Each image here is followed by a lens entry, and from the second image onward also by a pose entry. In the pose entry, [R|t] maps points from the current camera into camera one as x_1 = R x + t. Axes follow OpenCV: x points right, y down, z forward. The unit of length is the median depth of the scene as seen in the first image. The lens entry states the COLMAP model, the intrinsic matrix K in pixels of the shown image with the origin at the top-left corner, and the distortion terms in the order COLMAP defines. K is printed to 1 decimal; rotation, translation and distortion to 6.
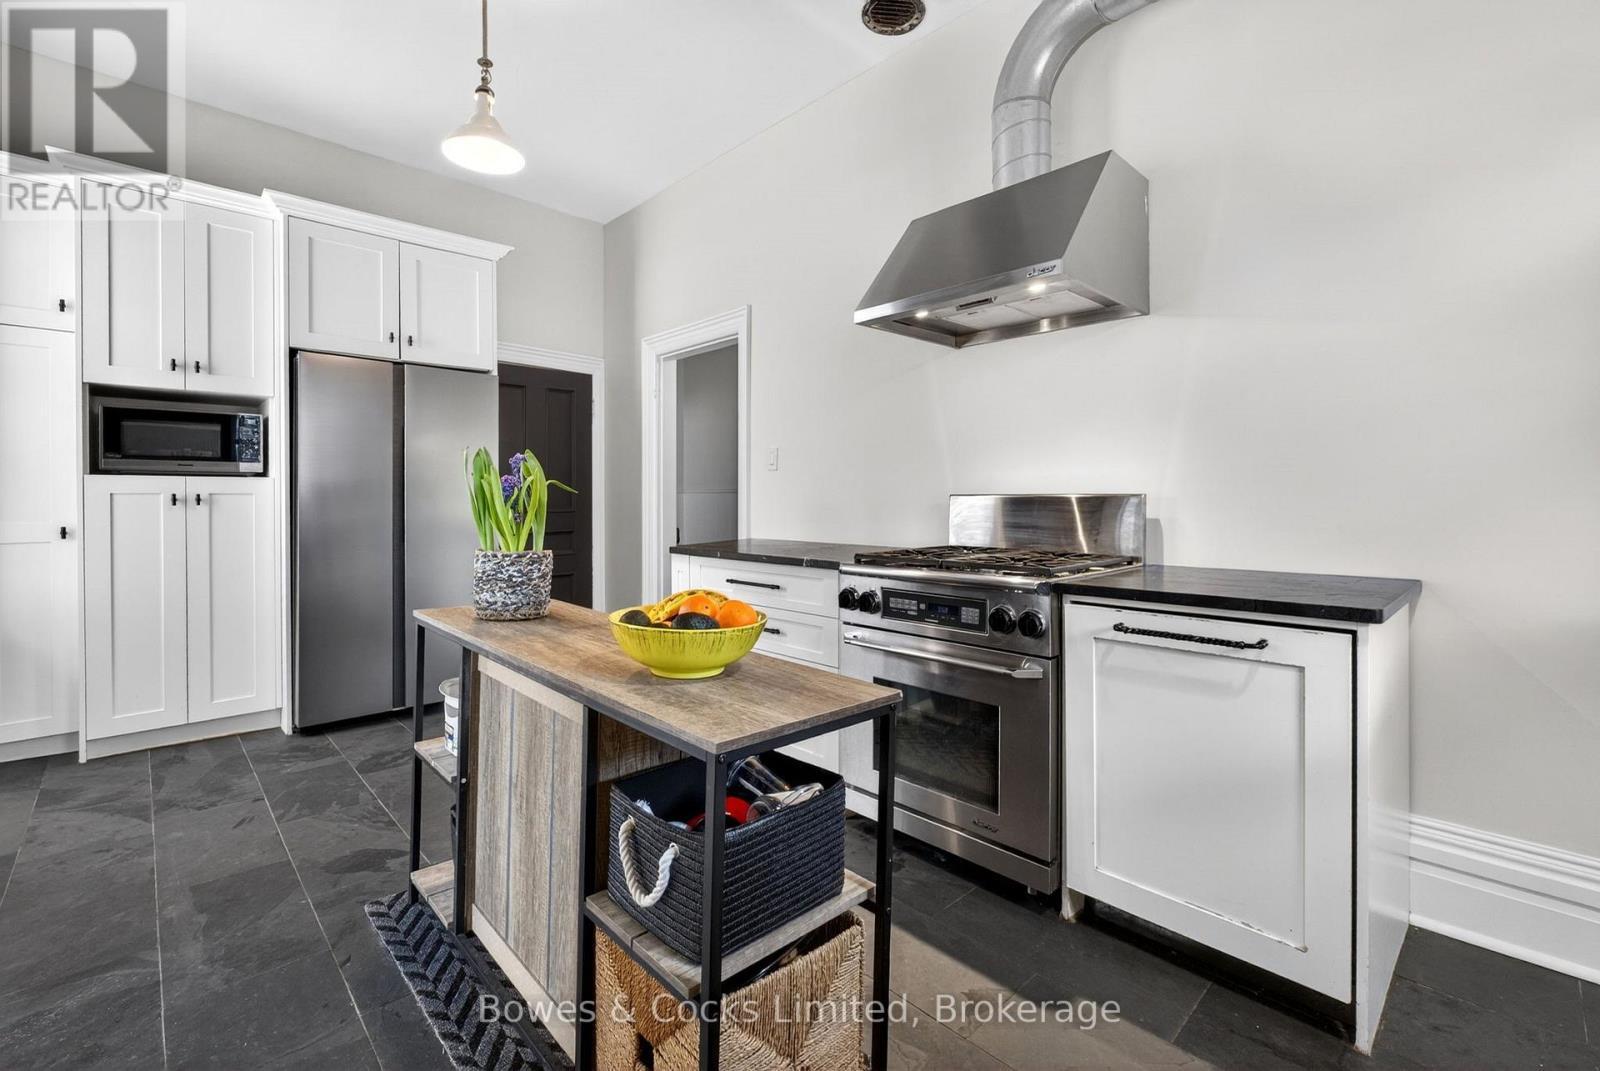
lens RADIAL K [[693.2, 0, 798.1], [0, 693.2, 502.2], [0, 0, 1]] dist [0.000795, 0.000007]
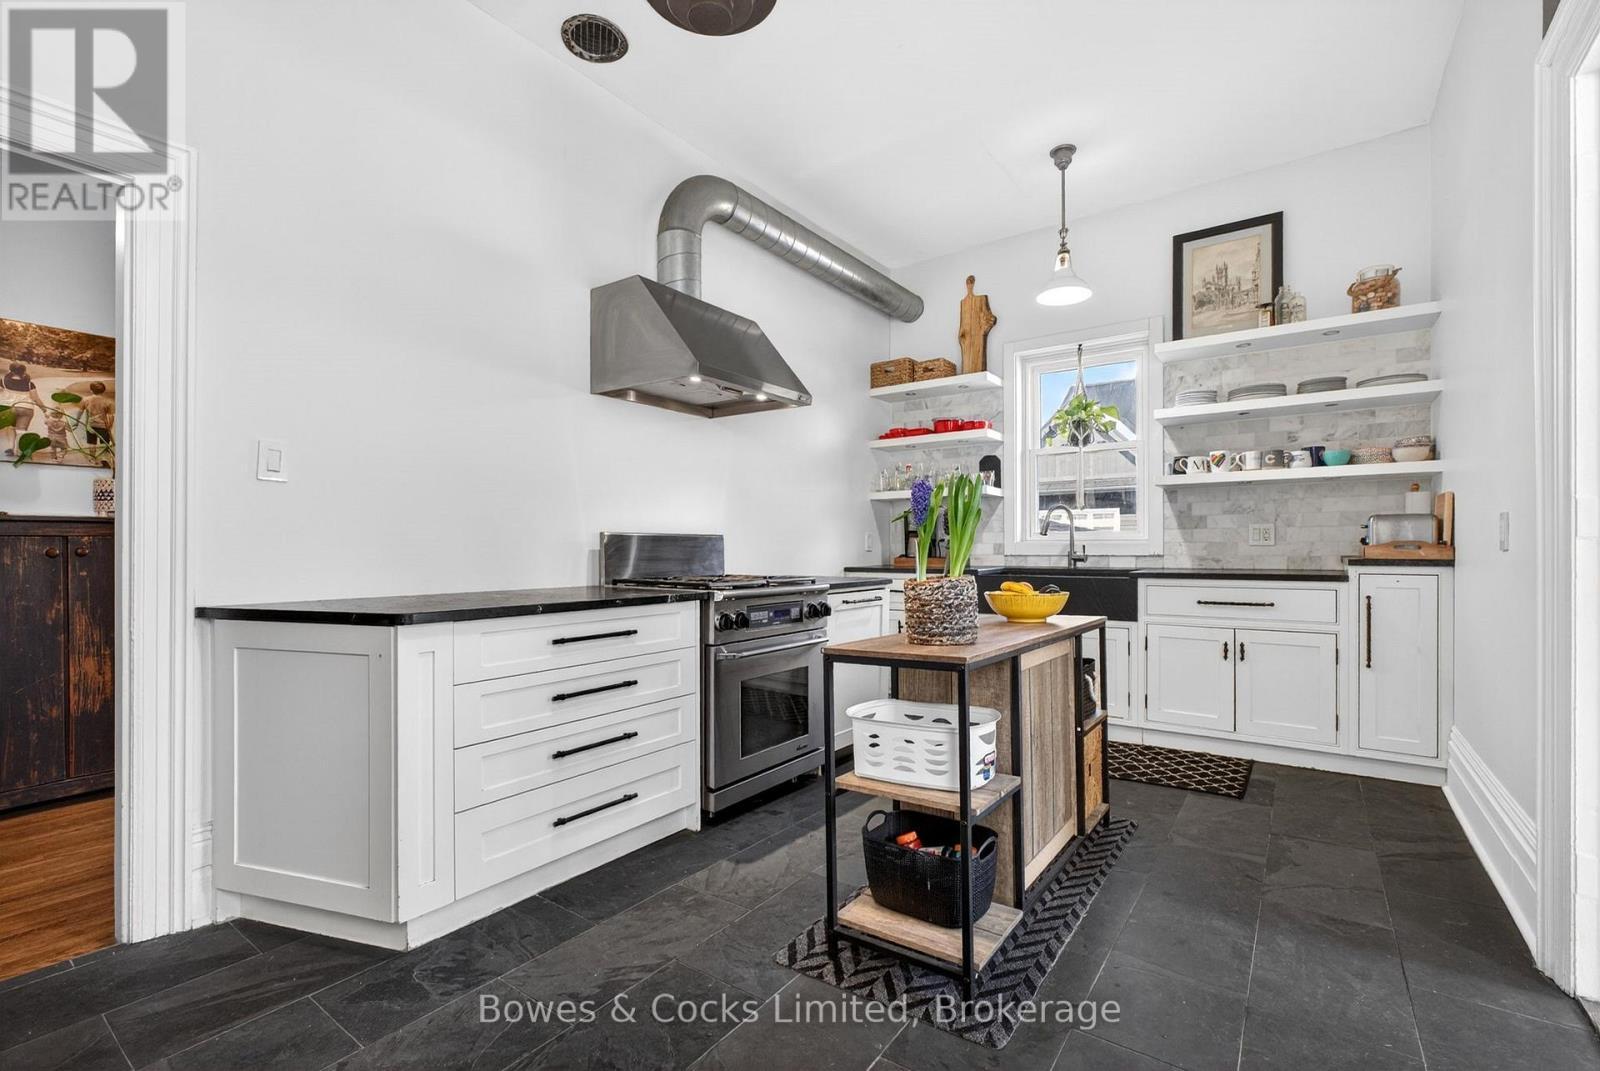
lens RADIAL K [[693.2, 0, 801.2], [0, 693.2, 544.2], [0, 0, 1]] dist [0.000795, 0.000007]
pose [[-0.185661, 0.001051, 0.982613, -1.176436], [-0.000847, 0.999999, -0.001230, 0.013868], [-0.982613, -0.001060, -0.185660, 1.194461]]
